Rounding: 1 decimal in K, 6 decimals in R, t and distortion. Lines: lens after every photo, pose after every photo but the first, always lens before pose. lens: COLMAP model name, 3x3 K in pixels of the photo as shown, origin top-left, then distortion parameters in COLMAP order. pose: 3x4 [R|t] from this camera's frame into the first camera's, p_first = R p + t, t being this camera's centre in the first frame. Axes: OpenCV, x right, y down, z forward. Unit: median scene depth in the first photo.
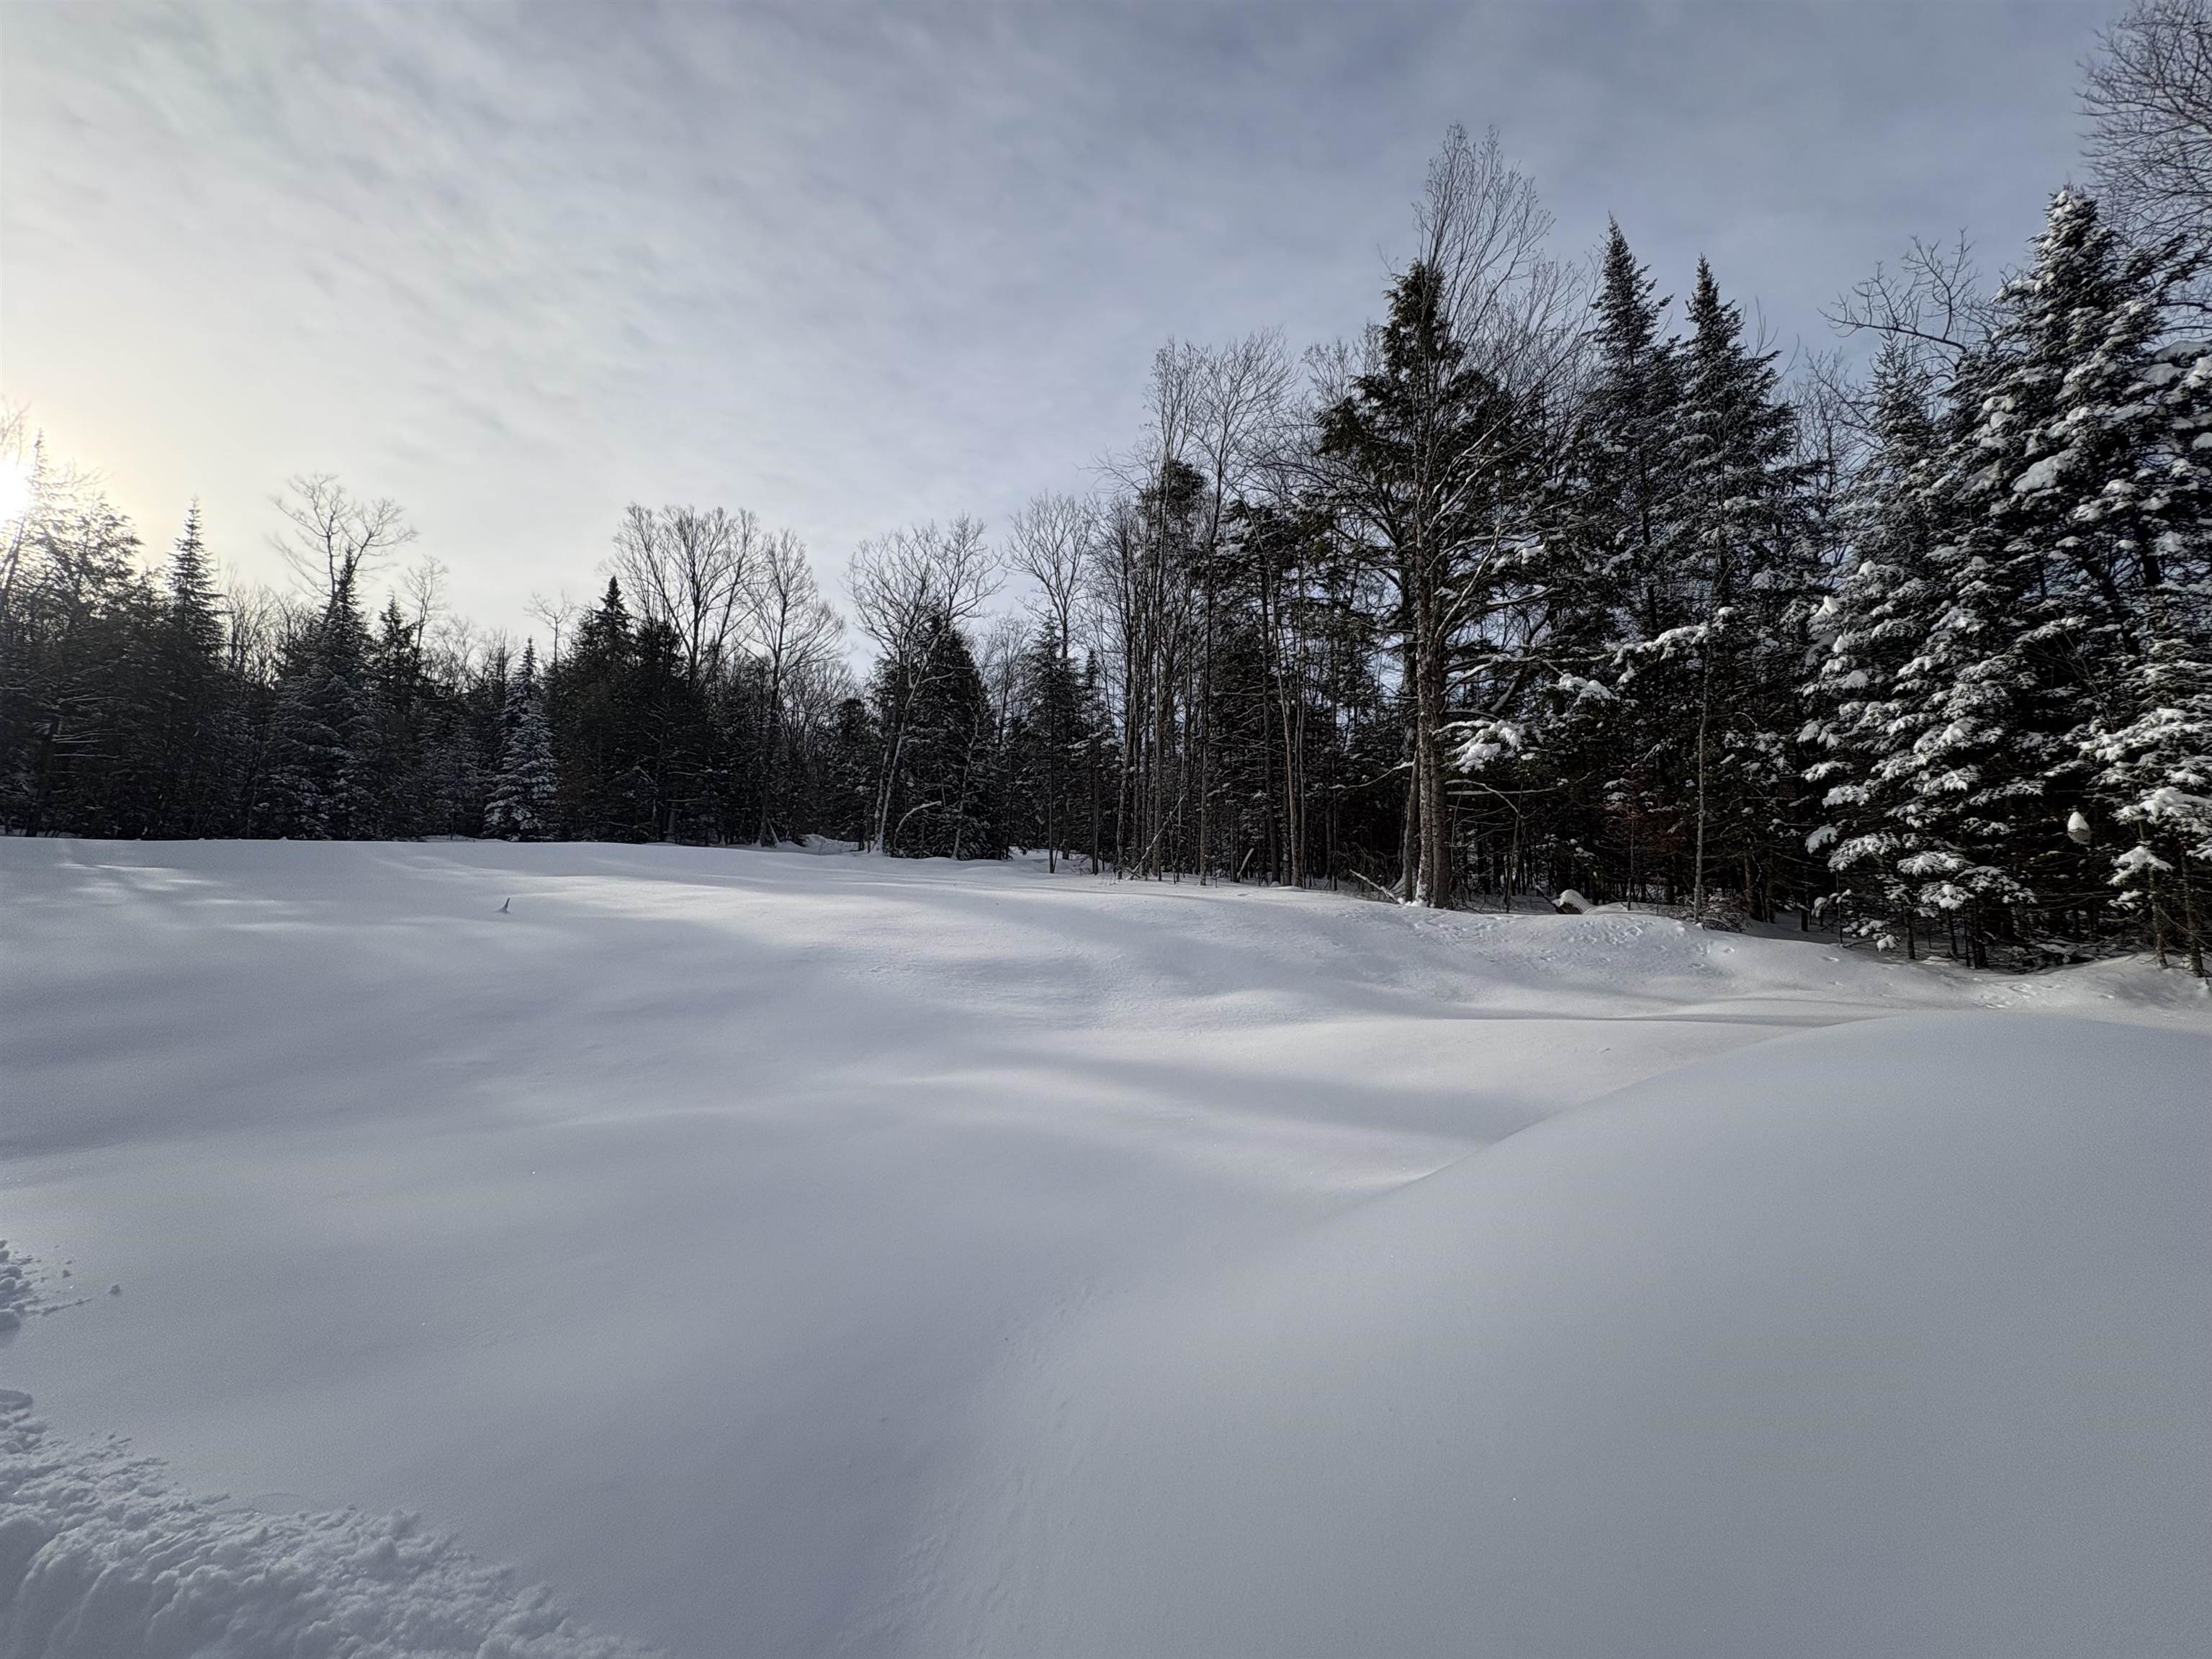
lens RADIAL K [[878.6, 0, 1106.1], [0, 878.6, 832.2], [0, 0, 1]] dist [-0.000575, 0.000388]
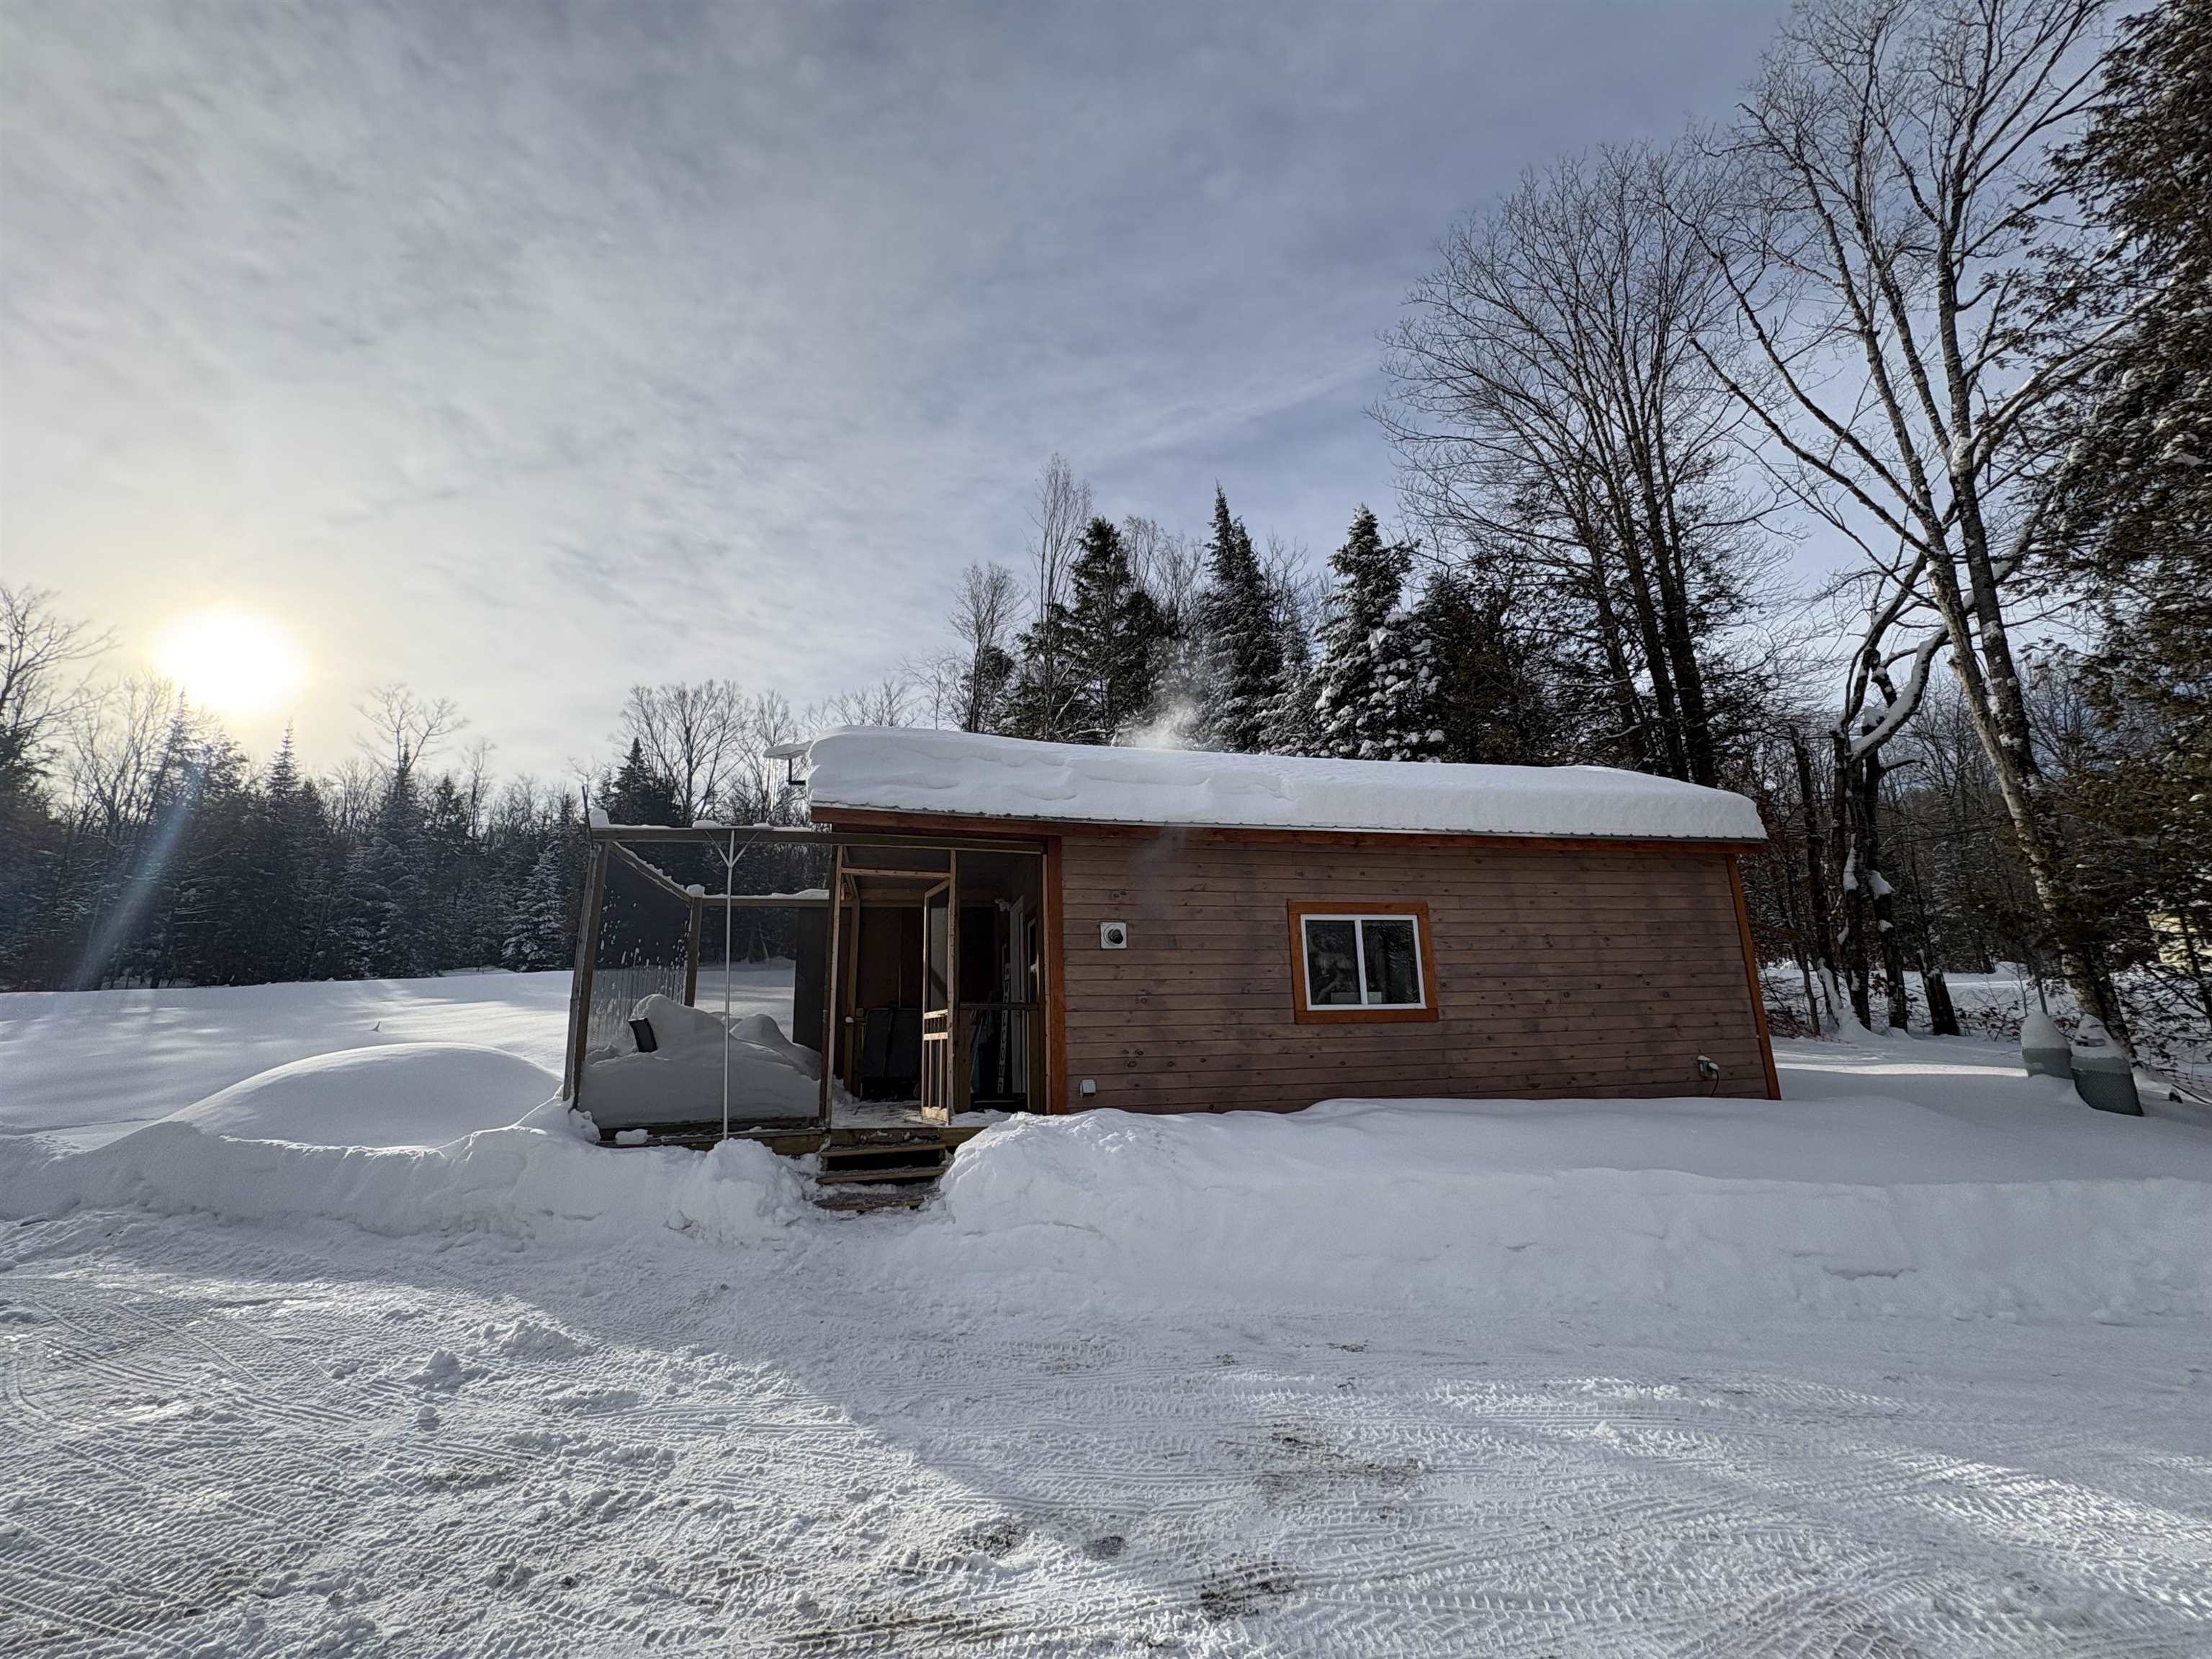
lens RADIAL K [[878.6, 0, 1106.9], [0, 878.6, 831.6], [0, 0, 1]] dist [-0.000575, 0.000388]
pose [[0.994978, -0.057461, -0.081962, 0.219845], [0.048450, 0.992972, -0.107981, -0.008656], [0.087590, 0.103467, 0.990769, -0.143576]]
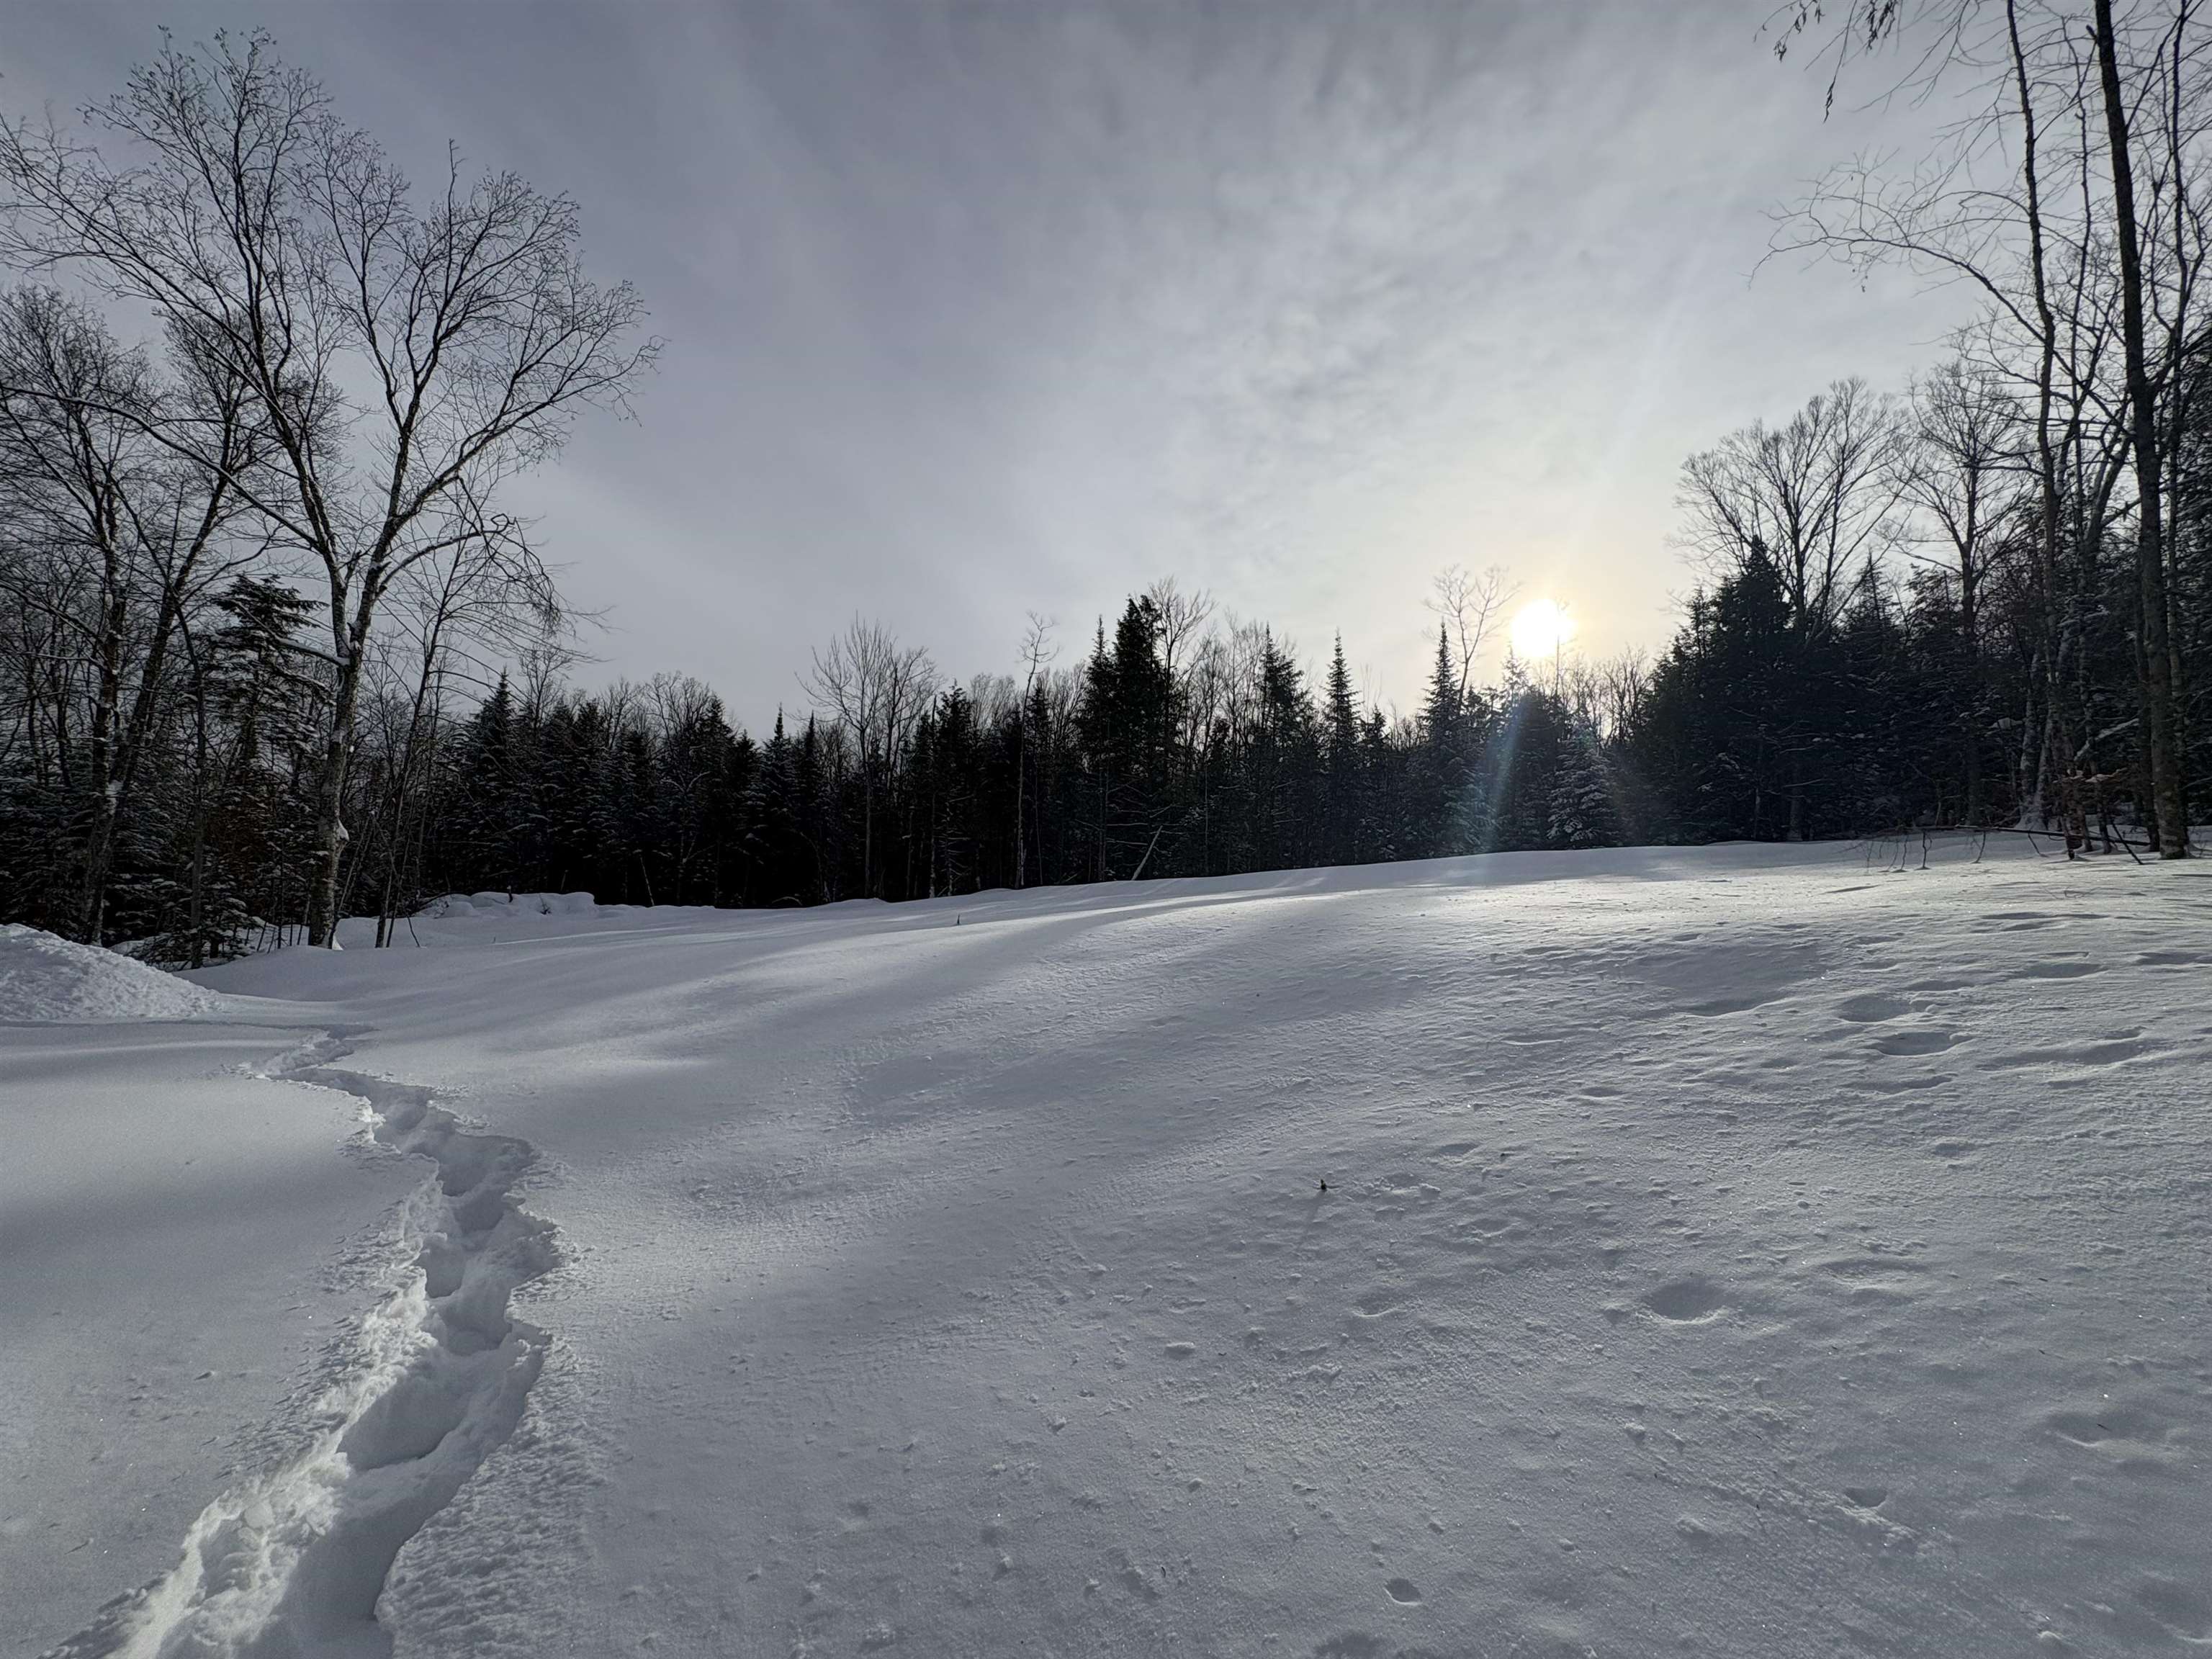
lens RADIAL K [[876.6, 0, 1104.0], [0, 876.6, 829.1], [0, 0, 1]] dist [0.003534, 0.000127]
pose [[0.175808, -0.102646, -0.979058, 0.186506], [0.080918, 0.992690, -0.089545, 0.025641], [0.981093, -0.063481, 0.182828, 0.269936]]
